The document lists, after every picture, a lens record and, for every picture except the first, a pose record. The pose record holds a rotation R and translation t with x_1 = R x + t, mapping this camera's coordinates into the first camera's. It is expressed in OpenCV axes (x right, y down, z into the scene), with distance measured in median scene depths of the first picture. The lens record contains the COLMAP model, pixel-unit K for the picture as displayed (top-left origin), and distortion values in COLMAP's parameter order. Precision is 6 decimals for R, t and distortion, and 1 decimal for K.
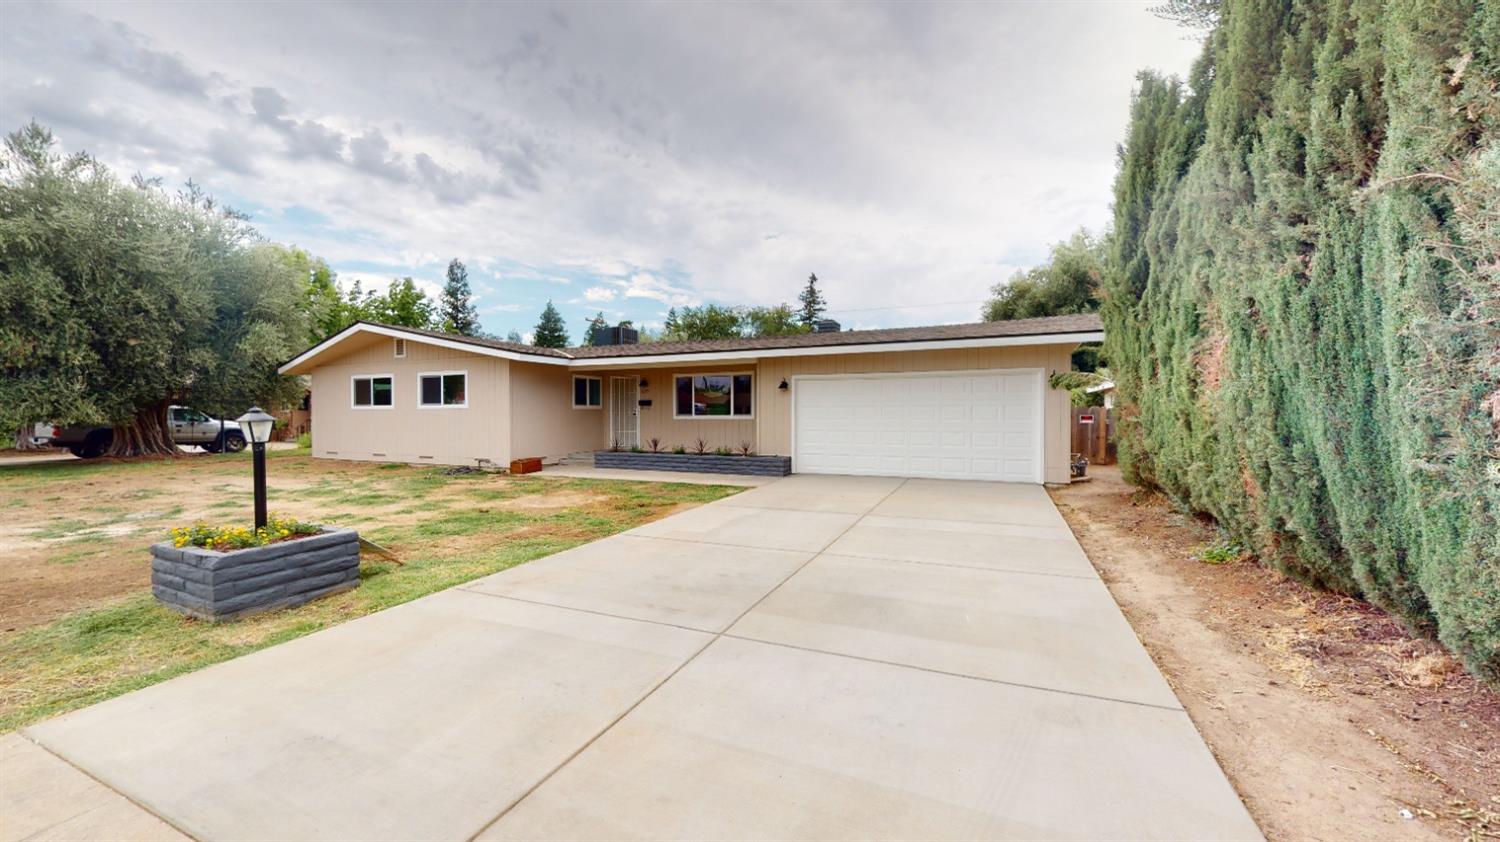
lens RADIAL K [[546.7, 0, 750.3], [0, 546.7, 425.2], [0, 0, 1]] dist [-0.000653, -0.000085]
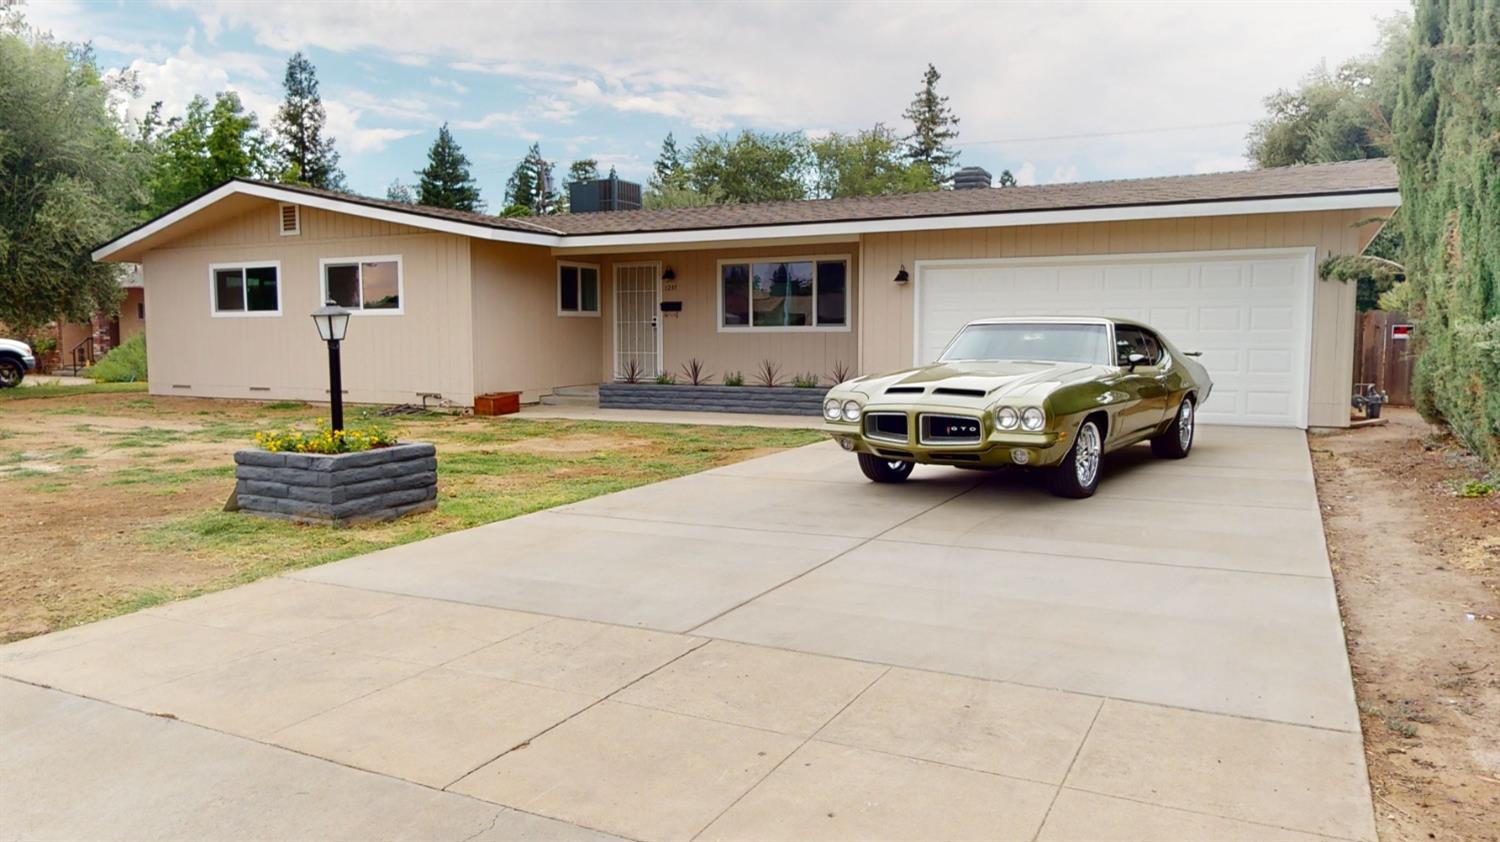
lens RADIAL K [[1045.0, 0, 750.0], [0, 1045.0, 421.0], [0, 0, 1]] dist [0.000499, 0.001525]
pose [[0.998552, 0.004319, -0.053621, -0.039305], [-0.001054, 0.998151, 0.060767, 0.016646], [0.053785, -0.060623, 0.996711, -0.183911]]
